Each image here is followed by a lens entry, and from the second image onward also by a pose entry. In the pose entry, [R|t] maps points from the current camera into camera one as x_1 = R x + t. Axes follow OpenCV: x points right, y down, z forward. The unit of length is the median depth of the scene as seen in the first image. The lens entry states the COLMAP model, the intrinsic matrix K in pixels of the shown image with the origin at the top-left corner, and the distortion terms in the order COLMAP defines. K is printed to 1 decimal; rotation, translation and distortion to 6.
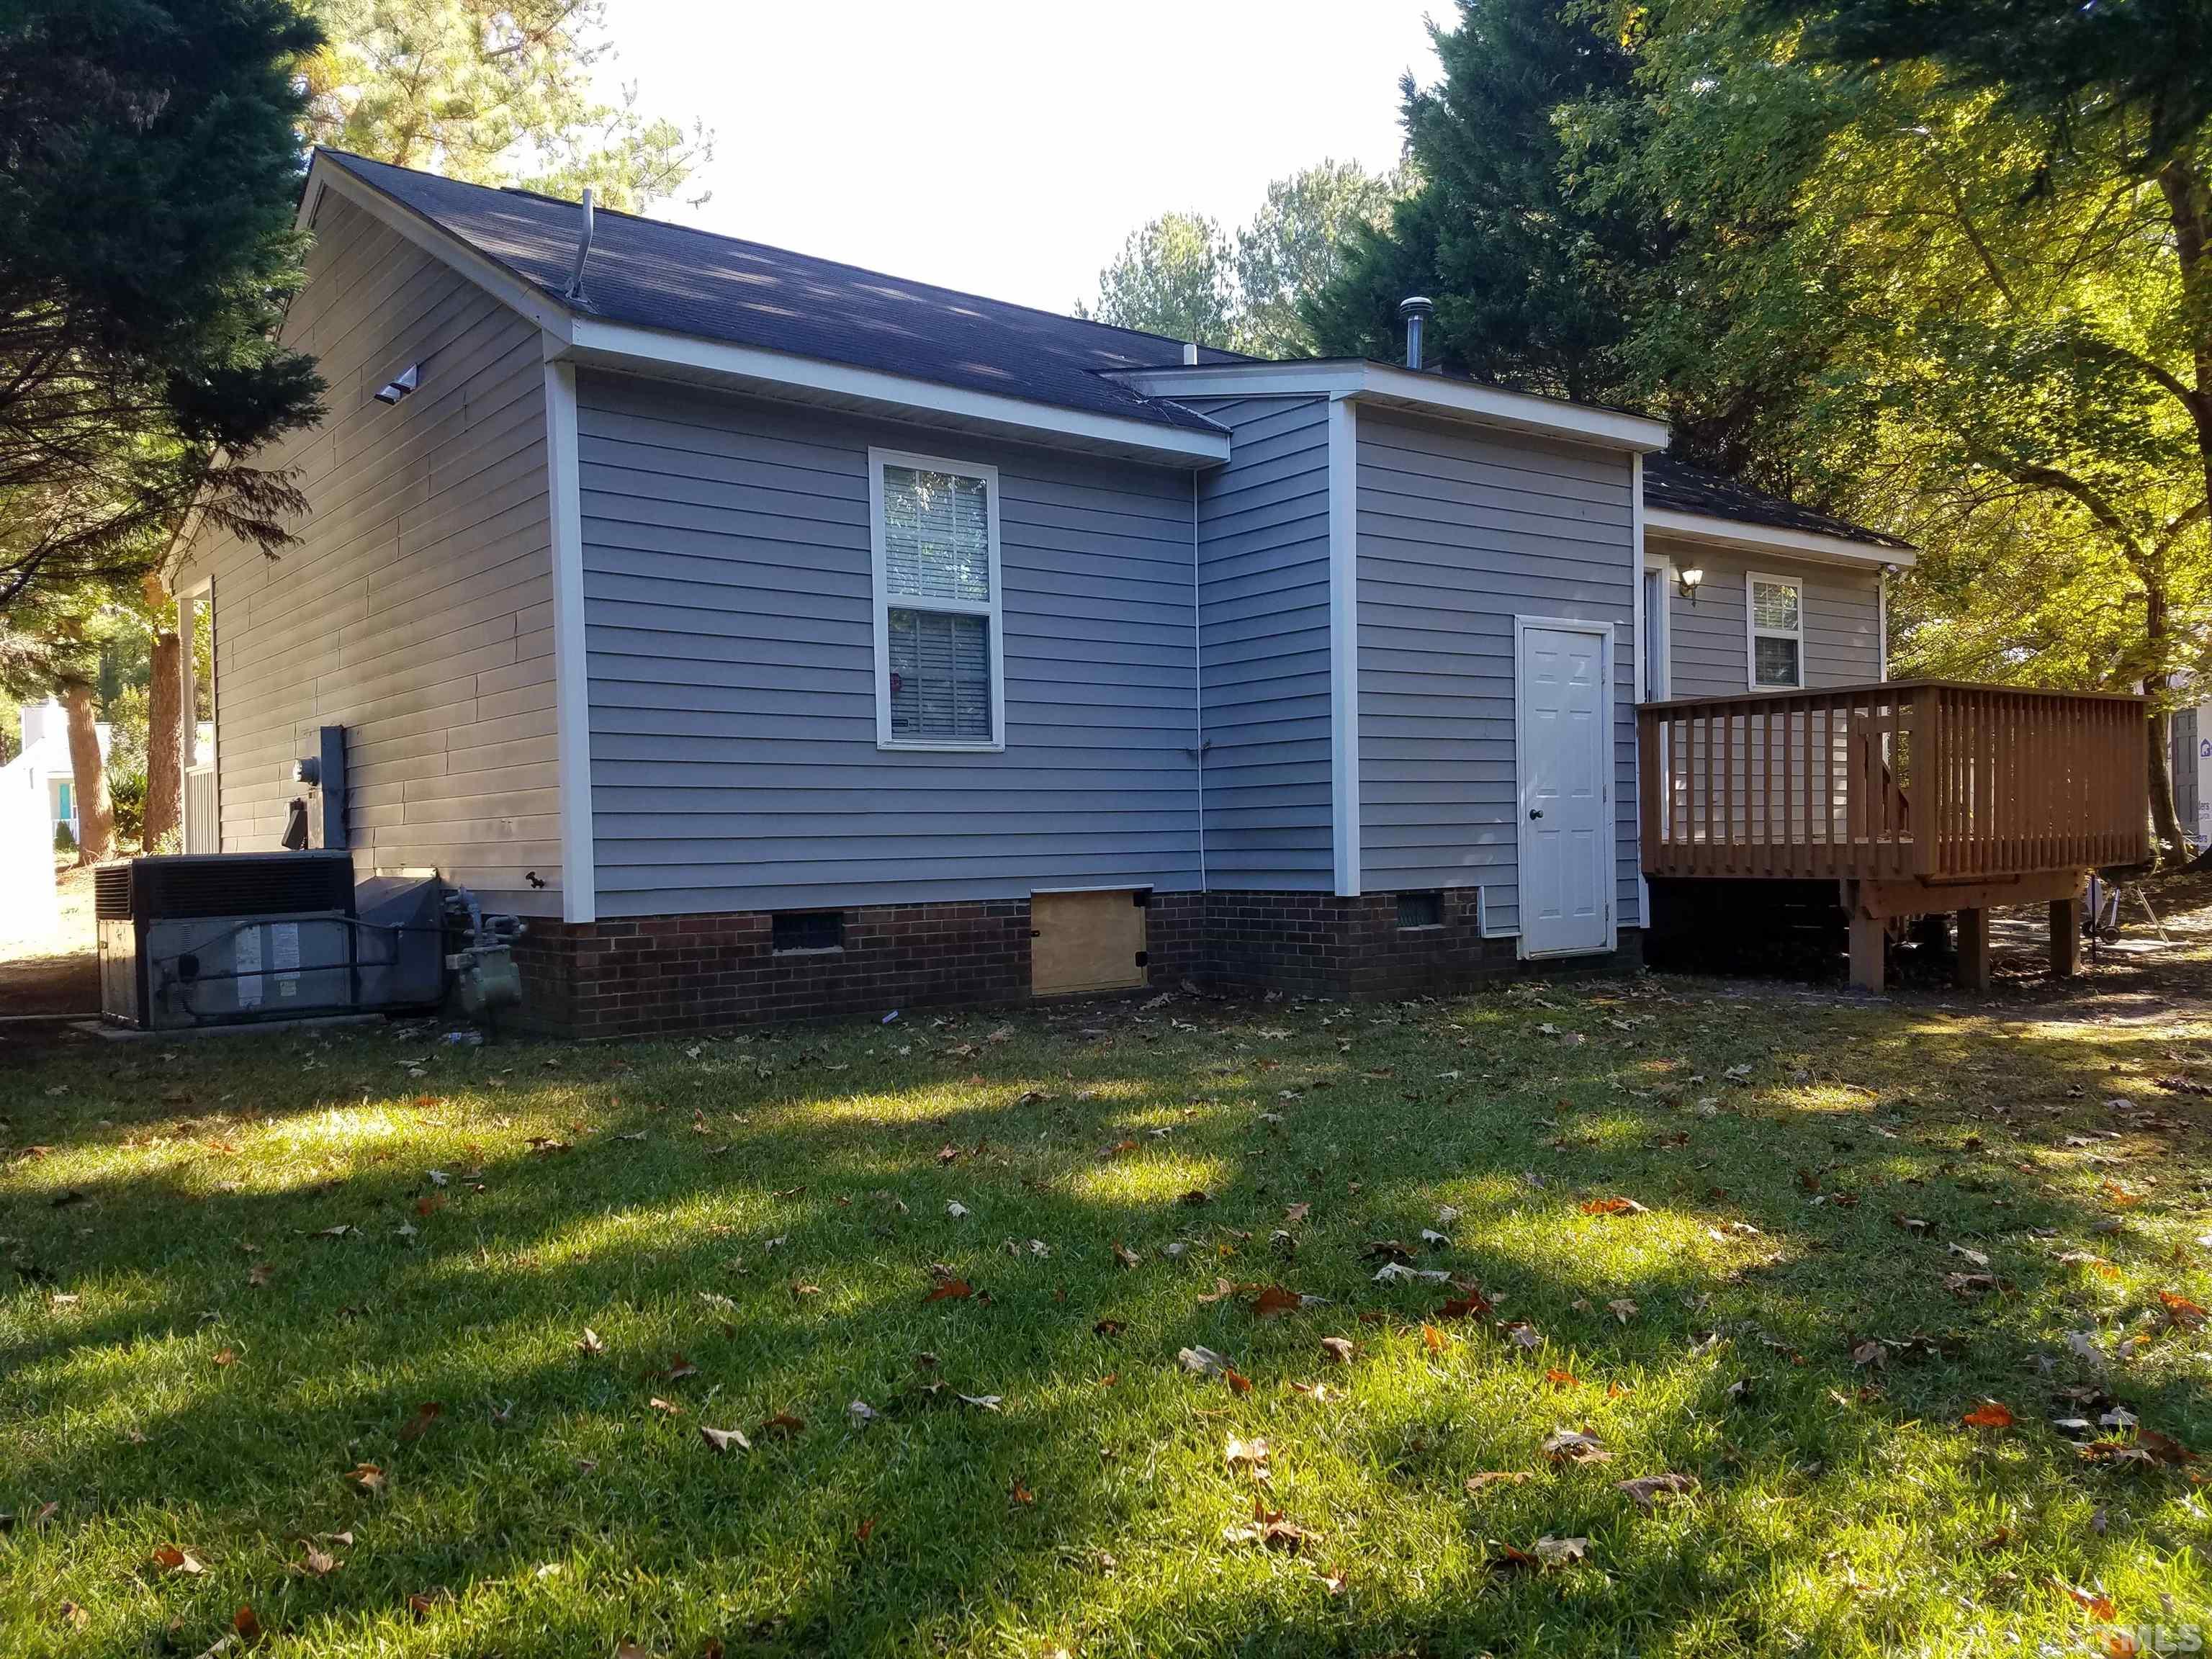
lens RADIAL K [[1686.9, 0, 1068.9], [0, 1686.9, 828.0], [0, 0, 1]] dist [0.208754, -0.336137]
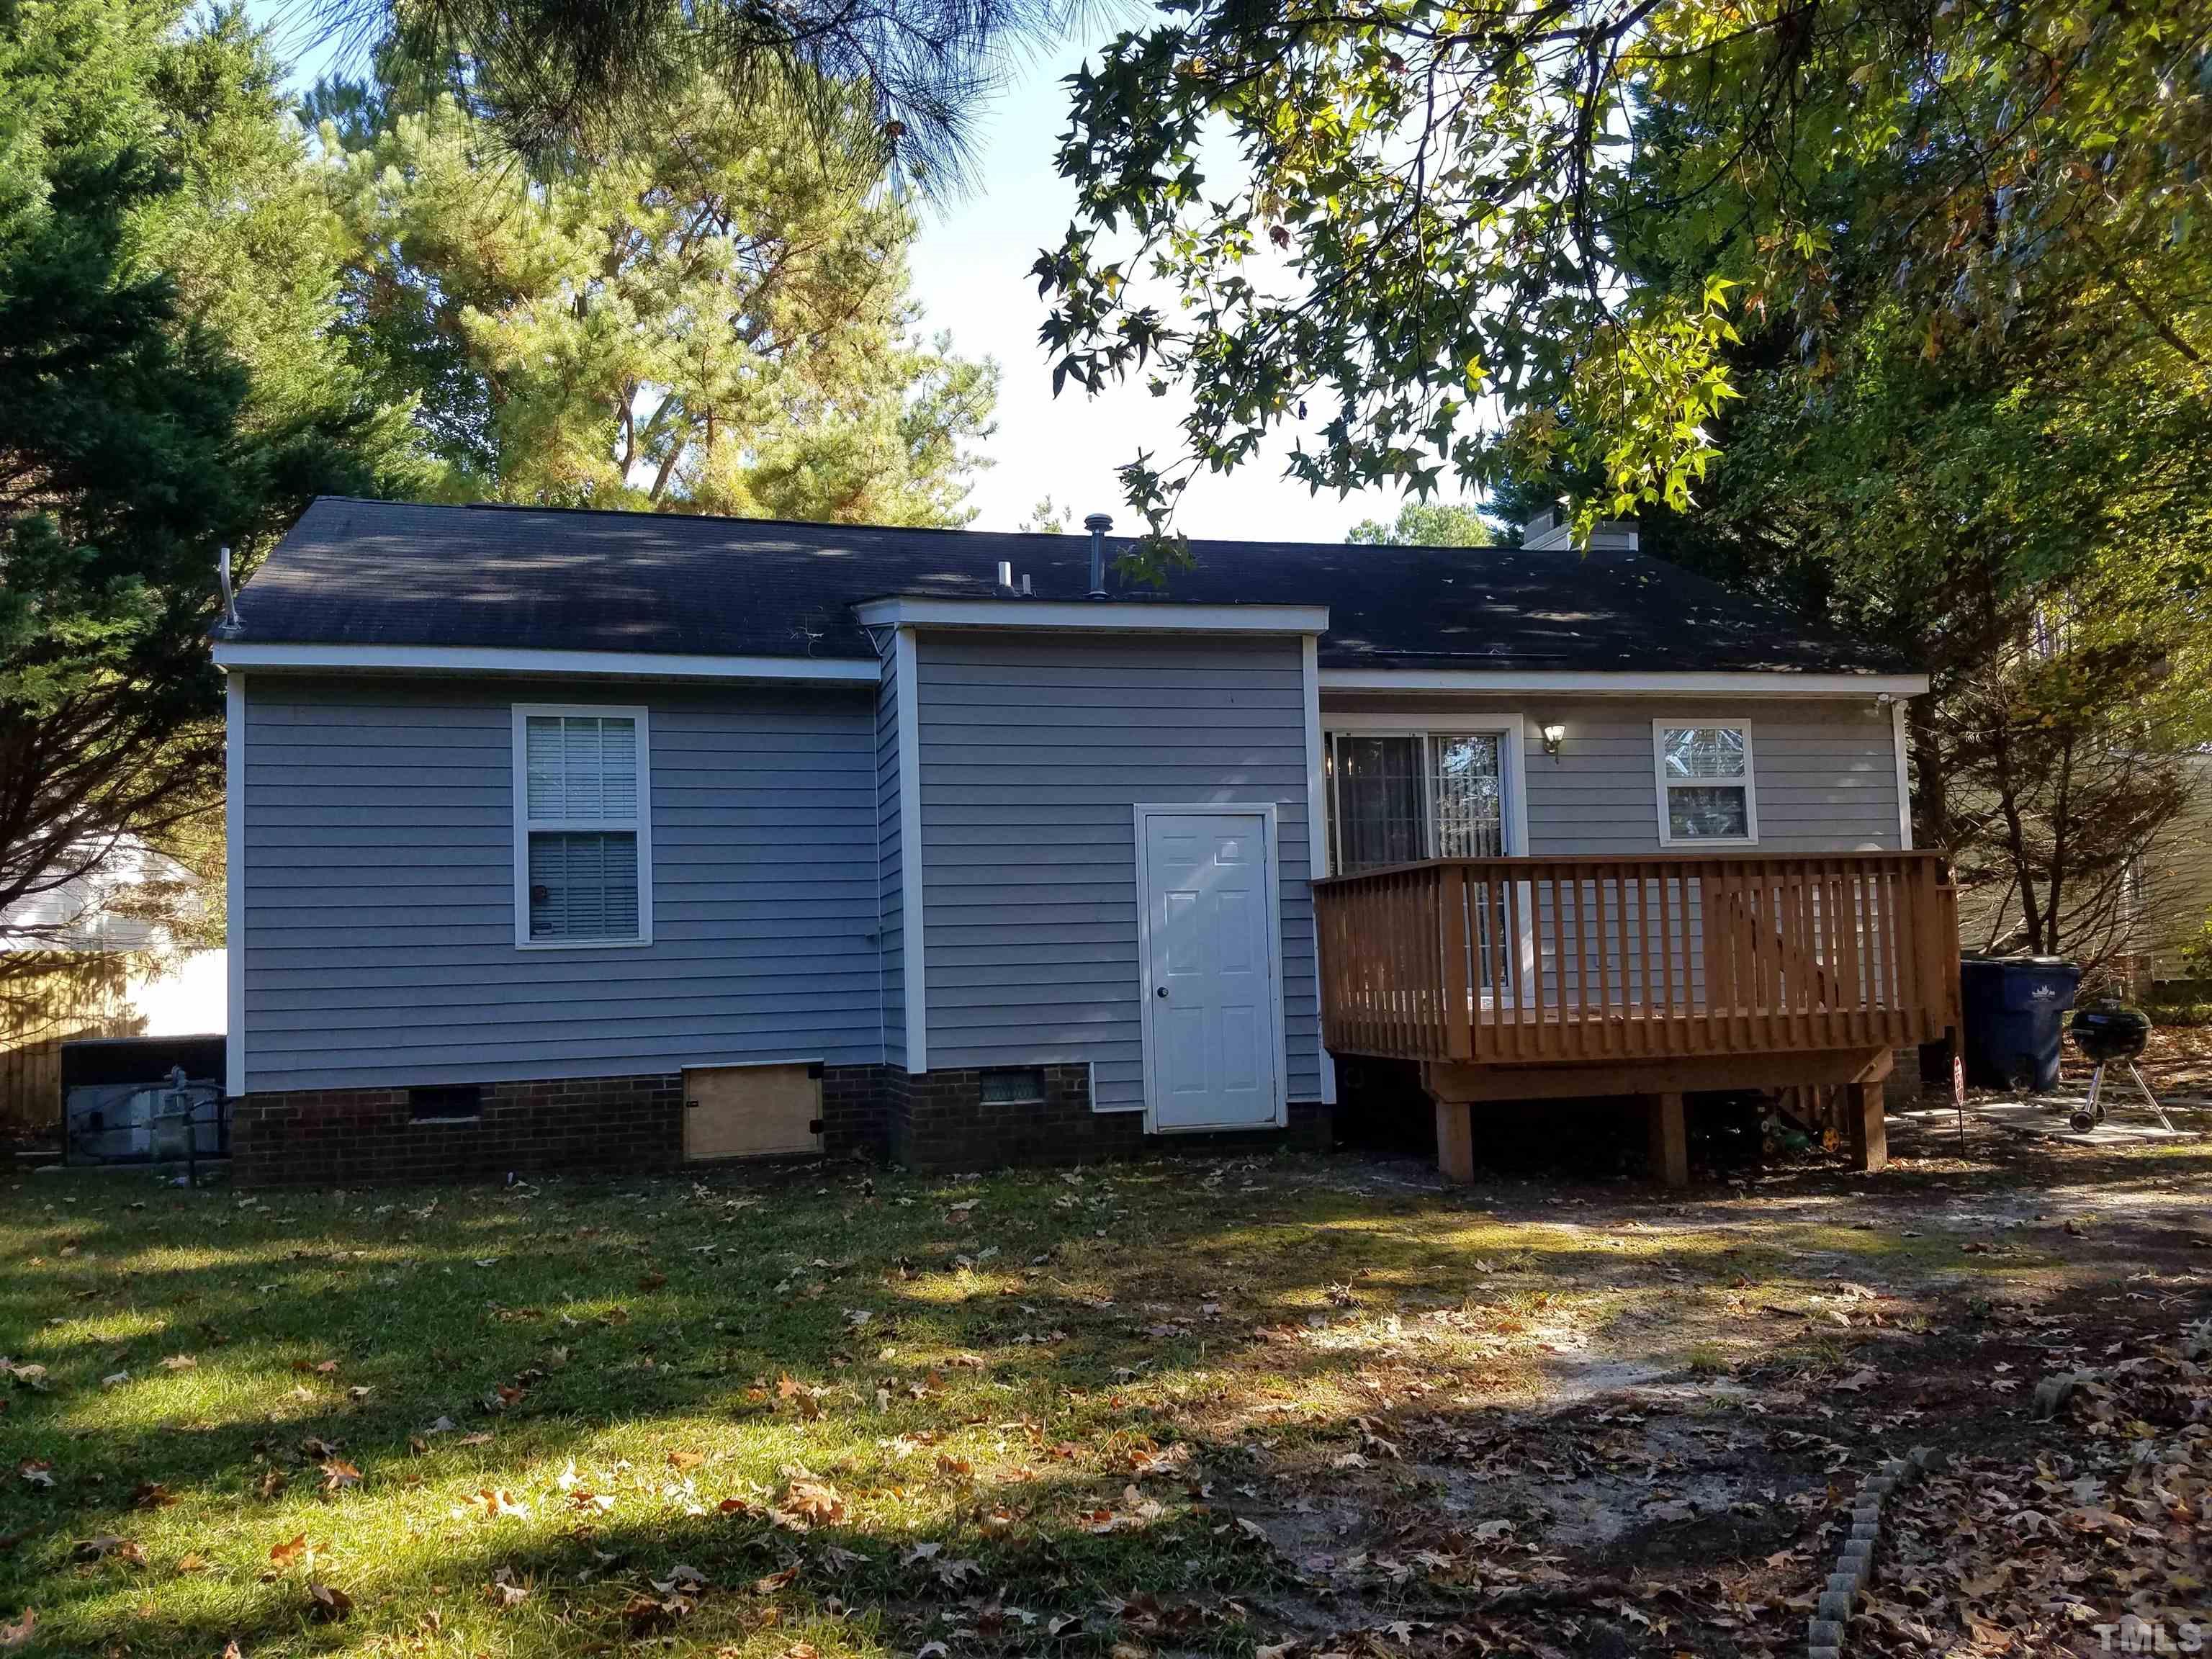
lens RADIAL K [[1686.9, 0, 1068.9], [0, 1686.9, 828.0], [0, 0, 1]] dist [0.208754, -0.336137]
pose [[0.919515, -0.042560, -0.390744, 0.645281], [0.012813, 0.996838, -0.078424, -0.028287], [0.392846, 0.067106, 0.917152, 0.026199]]
